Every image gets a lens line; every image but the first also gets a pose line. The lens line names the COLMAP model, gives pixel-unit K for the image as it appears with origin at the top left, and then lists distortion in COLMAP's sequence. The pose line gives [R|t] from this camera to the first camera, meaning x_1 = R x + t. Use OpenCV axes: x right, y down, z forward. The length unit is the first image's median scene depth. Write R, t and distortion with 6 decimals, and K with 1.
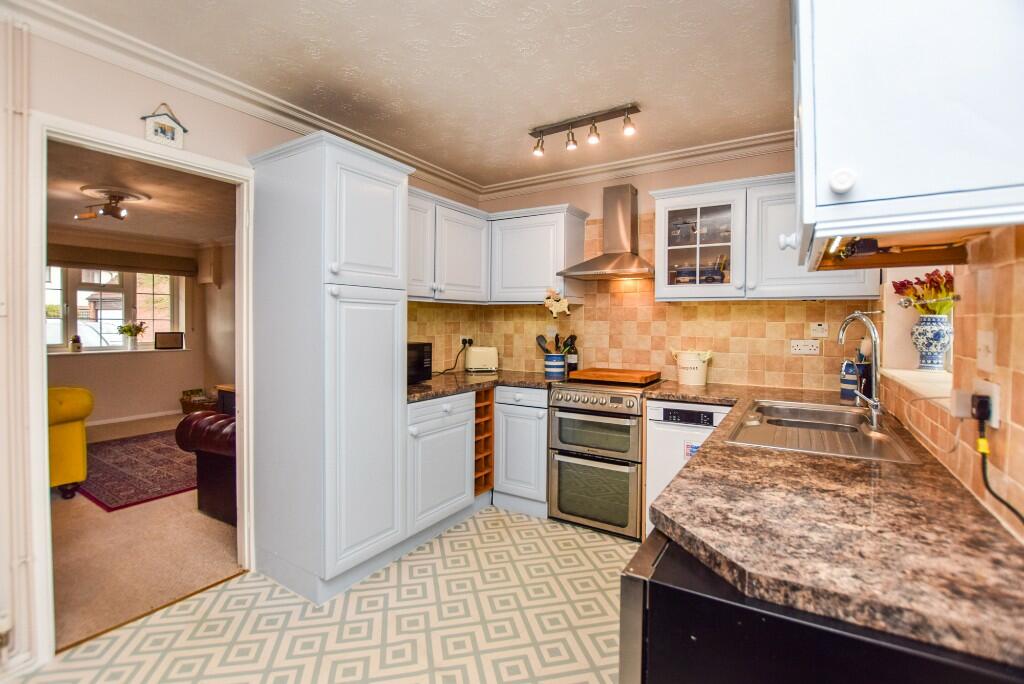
lens RADIAL K [[473.4, 0, 515.6], [0, 473.4, 329.2], [0, 0, 1]] dist [-0.025145, -0.000367]
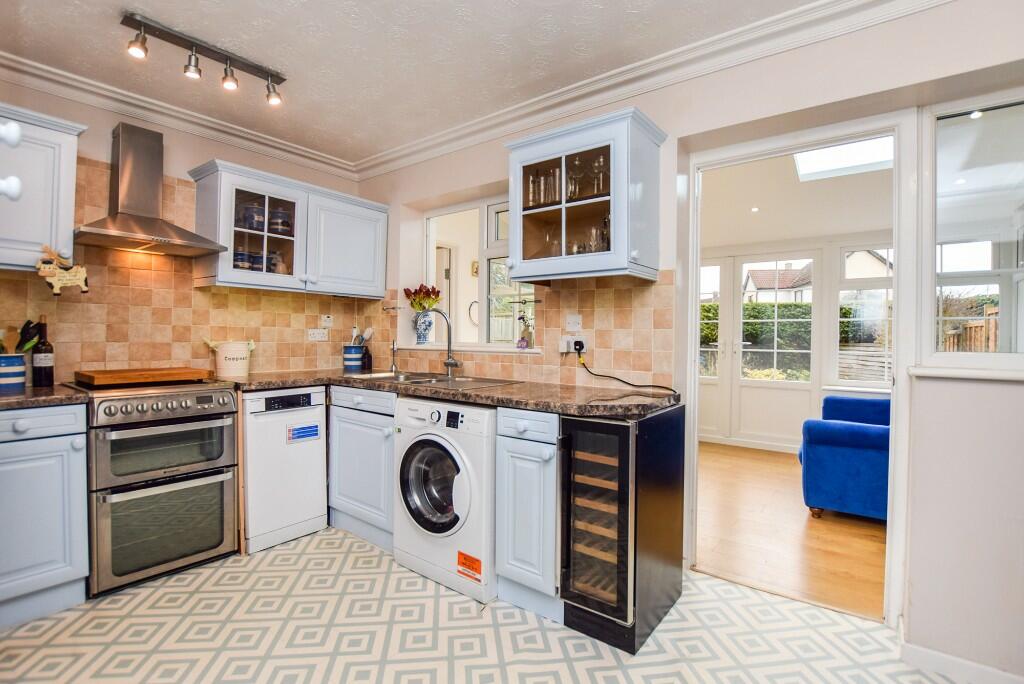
lens RADIAL K [[473.4, 0, 510.9], [0, 473.4, 336.0], [0, 0, 1]] dist [-0.025145, -0.000367]
pose [[0.109543, -0.007381, 0.993955, -0.511911], [0.003732, 0.999968, 0.007014, 0.032406], [-0.993975, 0.002941, 0.109567, 0.352263]]
